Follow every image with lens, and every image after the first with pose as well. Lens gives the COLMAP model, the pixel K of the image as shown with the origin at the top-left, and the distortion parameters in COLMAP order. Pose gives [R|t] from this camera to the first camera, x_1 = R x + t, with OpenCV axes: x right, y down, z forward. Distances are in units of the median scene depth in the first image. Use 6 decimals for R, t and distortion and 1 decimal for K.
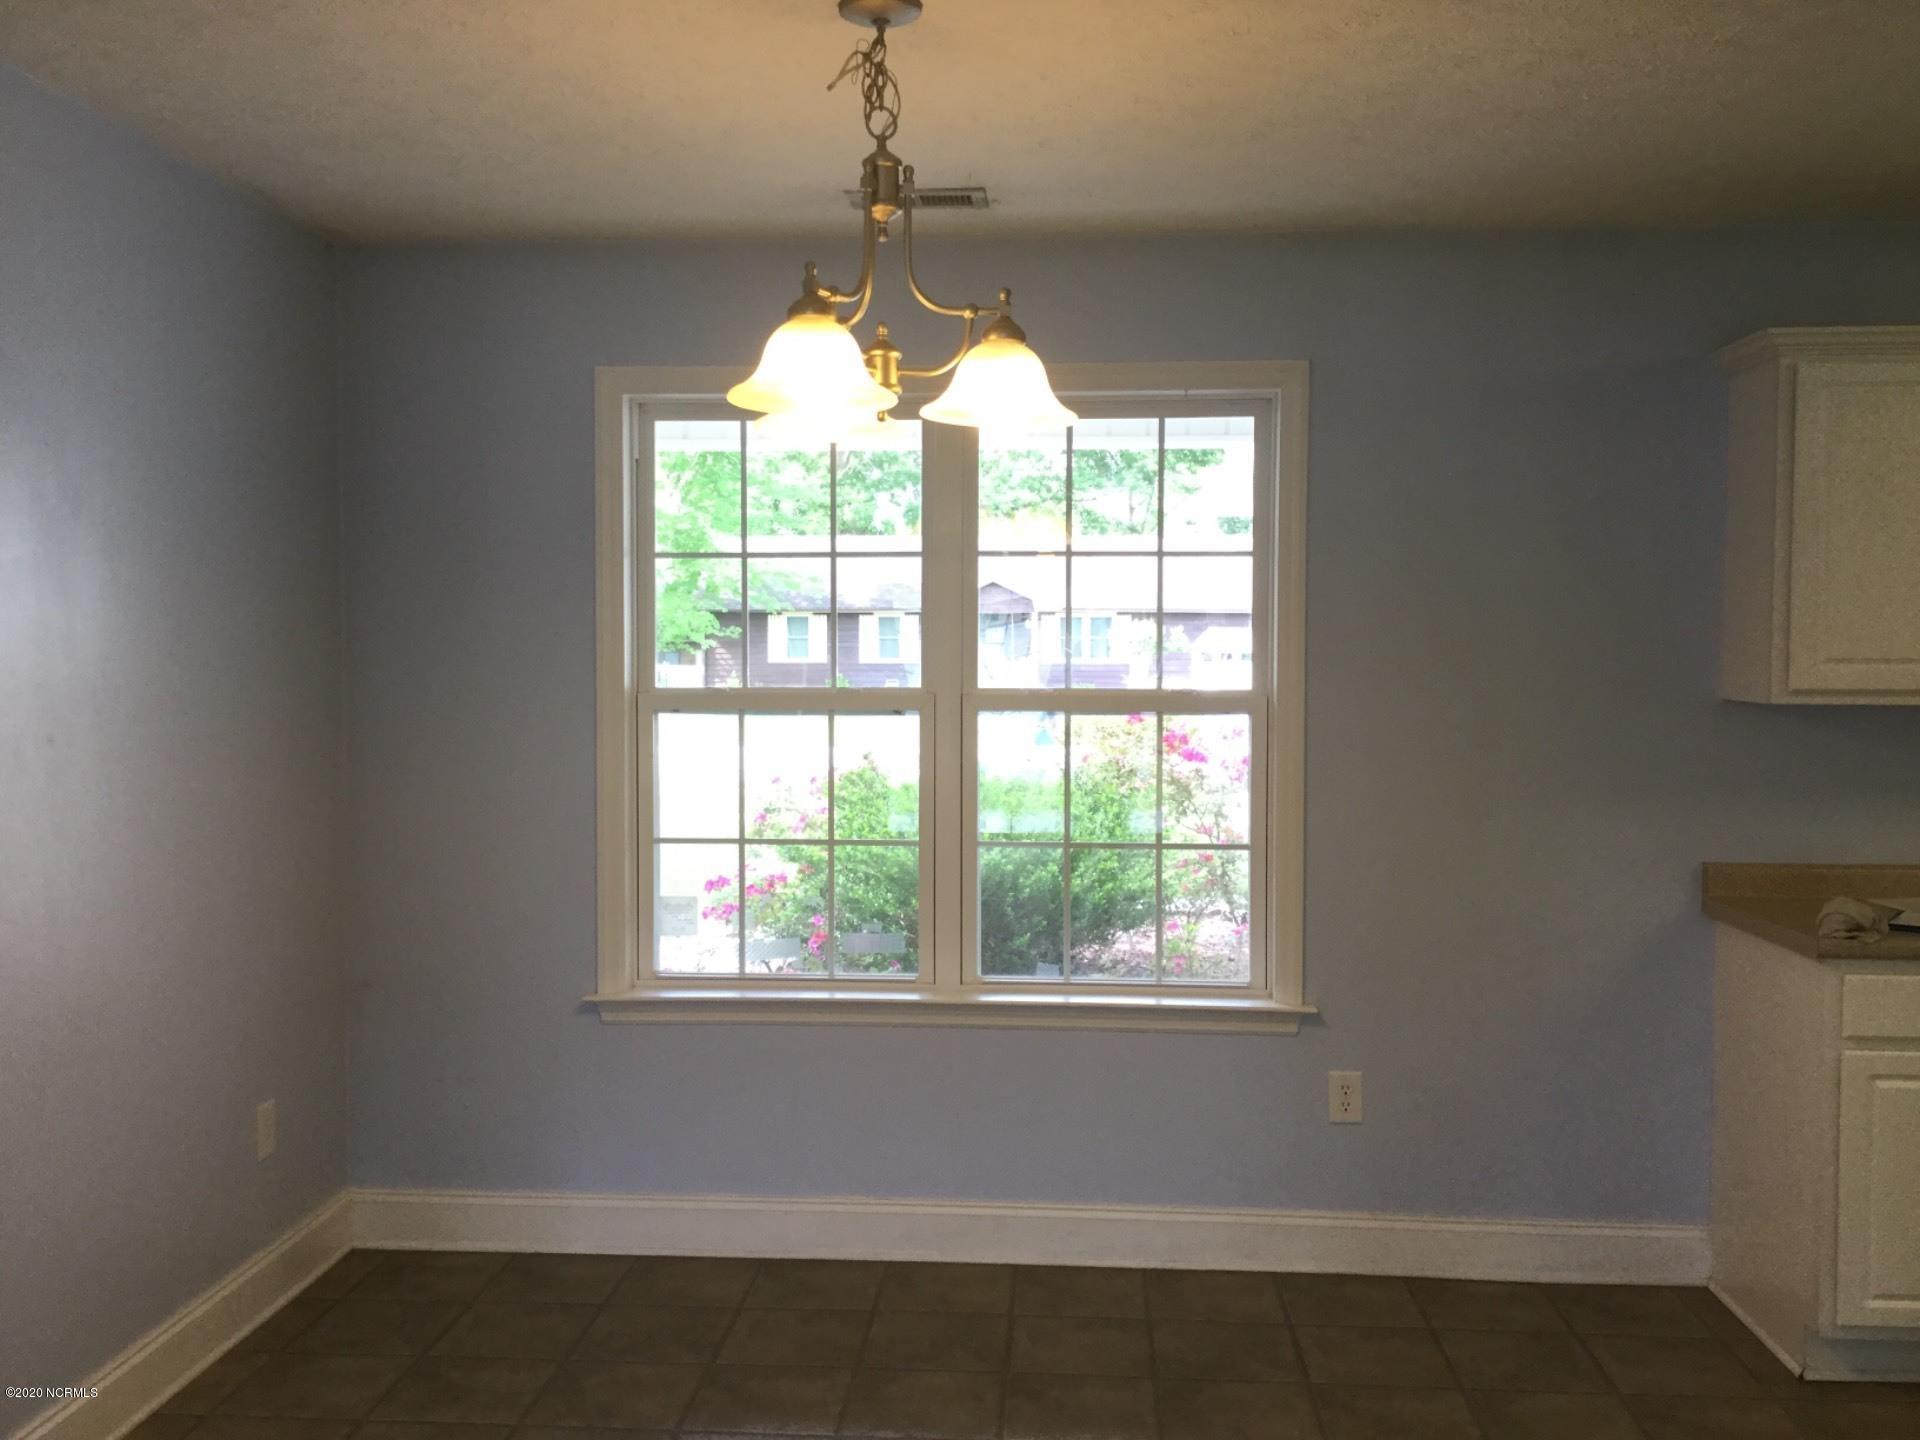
lens RADIAL K [[1732.6, 0, 959.9], [0, 1732.6, 715.4], [0, 0, 1]] dist [0.144242, -0.321545]
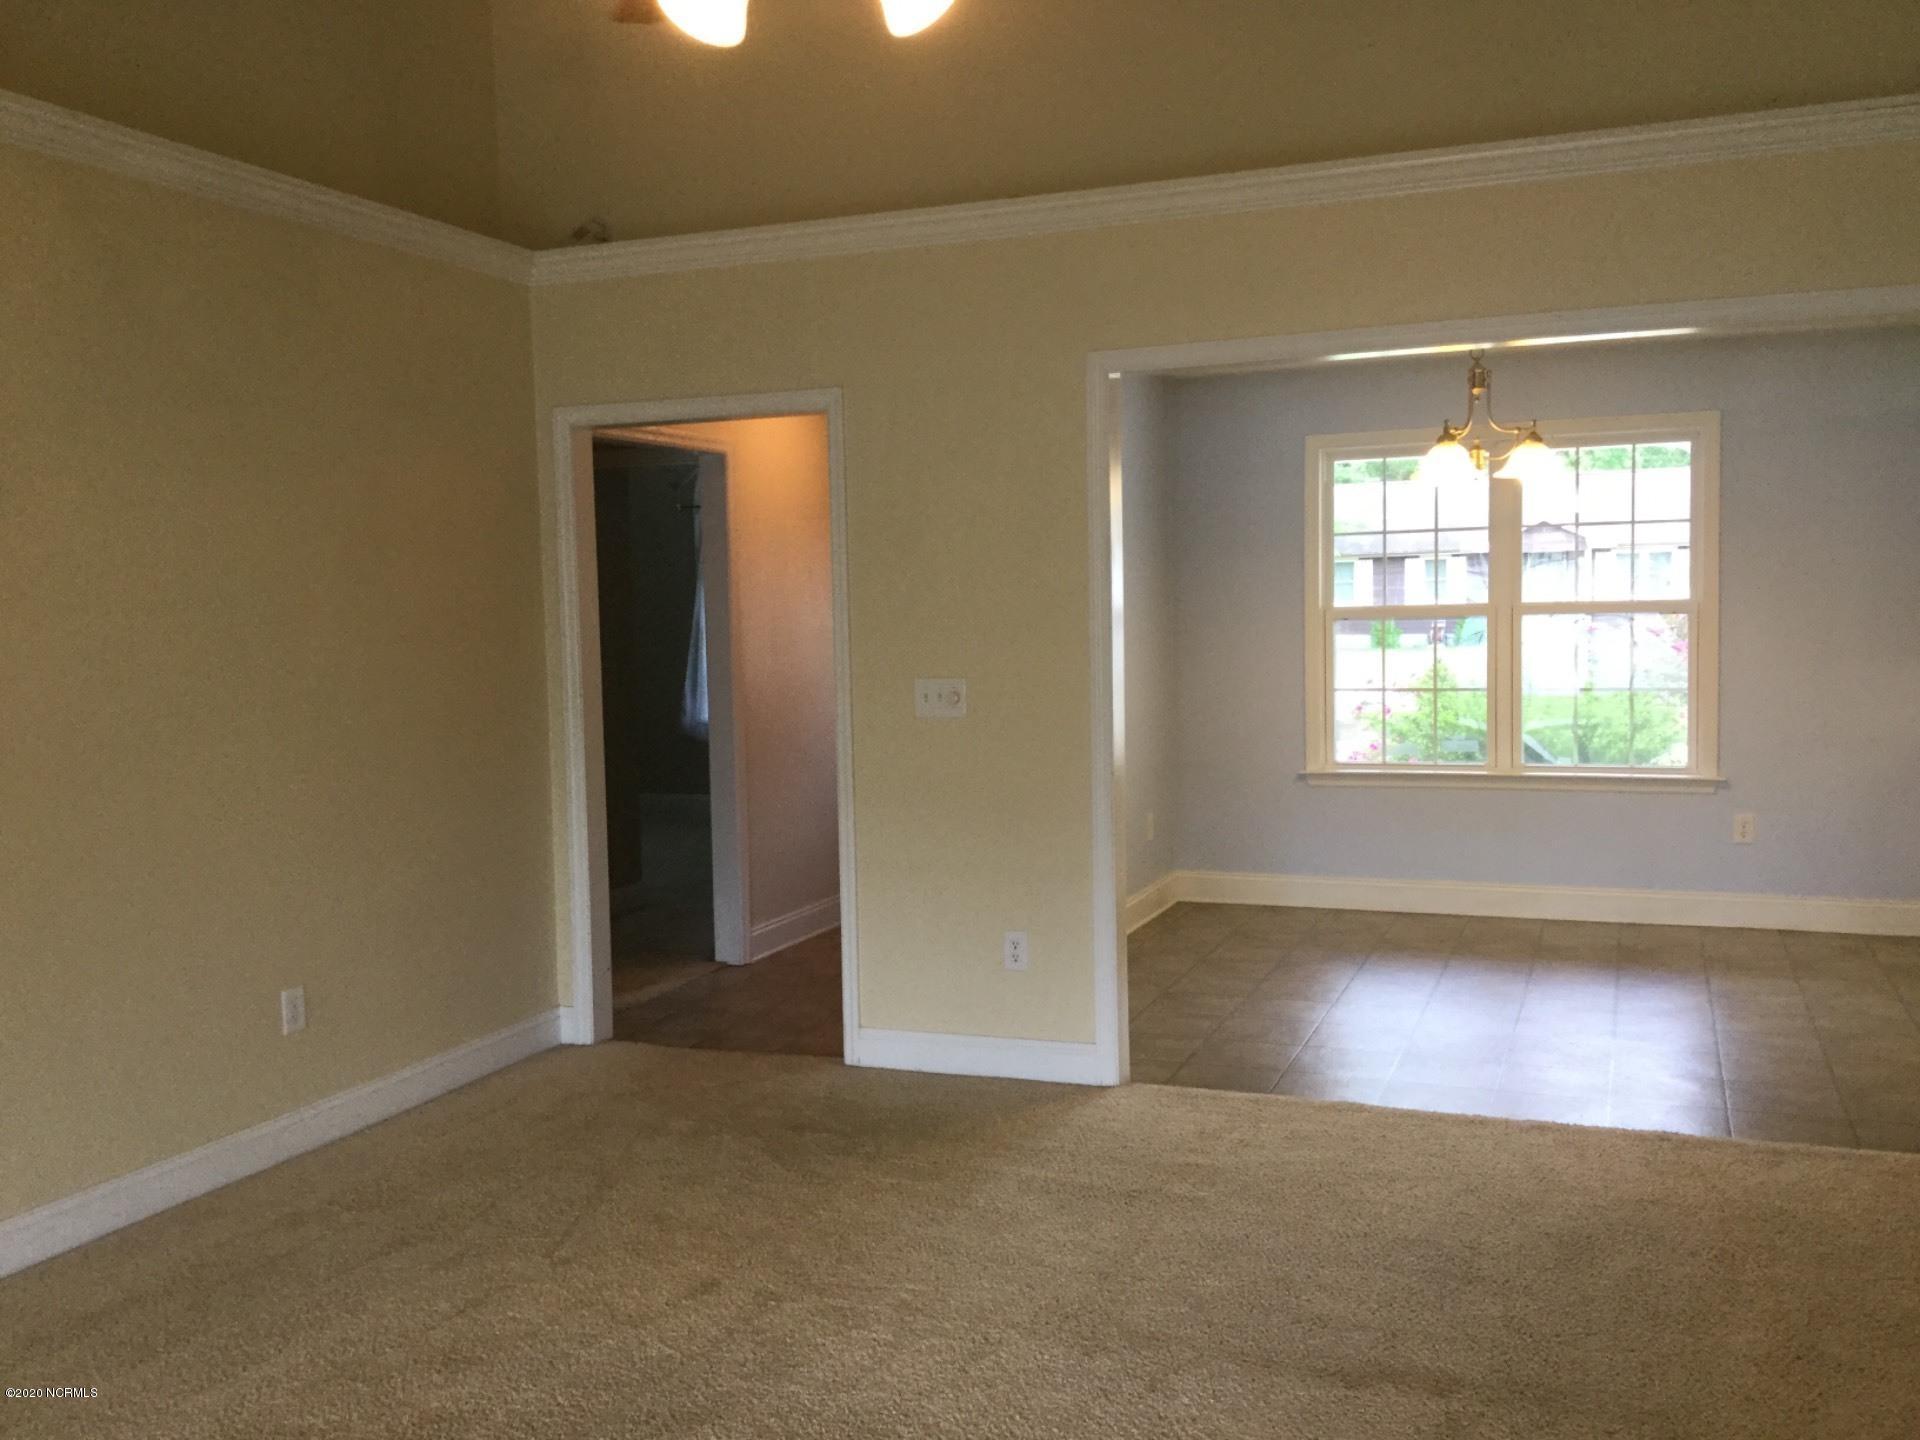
lens RADIAL K [[1732.6, 0, 959.9], [0, 1732.6, 715.4], [0, 0, 1]] dist [0.144242, -0.321545]
pose [[0.954422, -0.002771, -0.298448, -0.003287], [0.011617, 0.999544, 0.027871, 0.044219], [0.298234, -0.030068, 0.954019, -0.900096]]
